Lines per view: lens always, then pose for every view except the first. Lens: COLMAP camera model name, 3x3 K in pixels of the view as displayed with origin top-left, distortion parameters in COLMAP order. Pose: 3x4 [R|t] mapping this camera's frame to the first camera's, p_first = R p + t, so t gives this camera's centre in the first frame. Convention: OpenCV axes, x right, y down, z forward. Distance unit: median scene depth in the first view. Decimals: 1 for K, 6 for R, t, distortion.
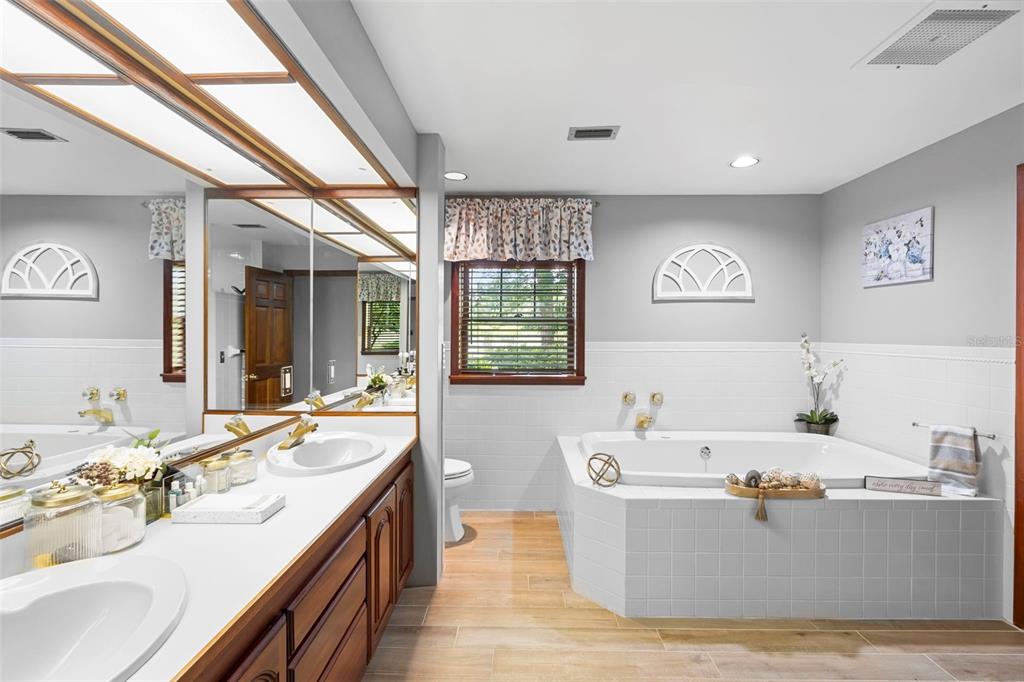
lens RADIAL K [[466.2, 0, 512.6], [0, 466.2, 338.8], [0, 0, 1]] dist [0.002695, 0.000804]
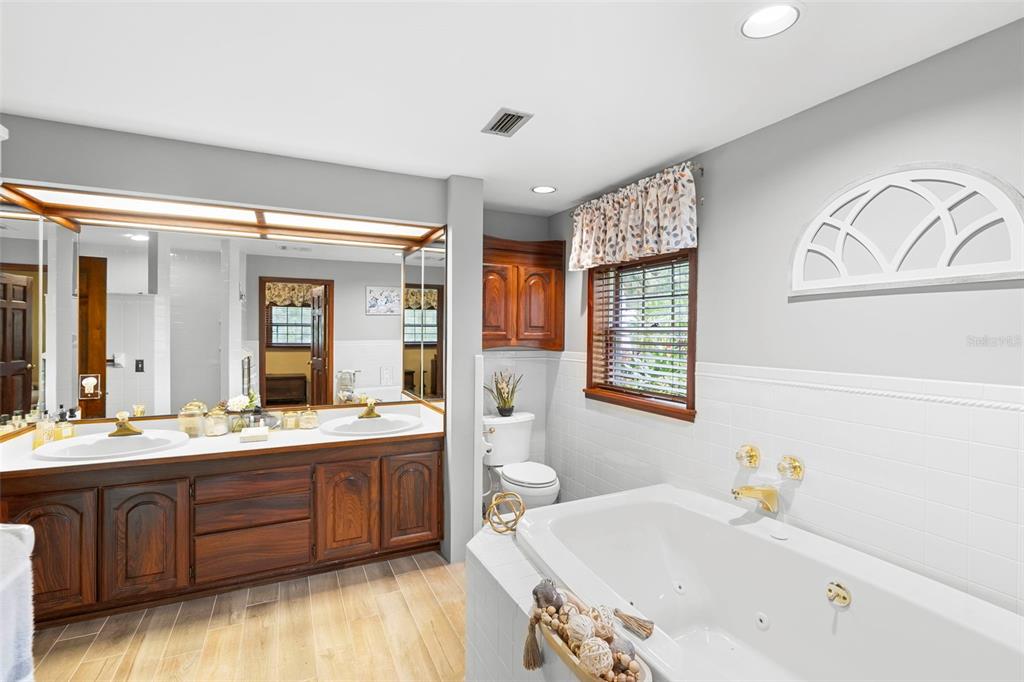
lens RADIAL K [[466.2, 0, 507.0], [0, 466.2, 337.9], [0, 0, 1]] dist [0.002695, 0.000804]
pose [[0.449778, 0.012377, -0.893055, 0.669046], [-0.013640, 0.999883, 0.006988, -0.031521], [0.893036, 0.009039, 0.449894, 0.430297]]
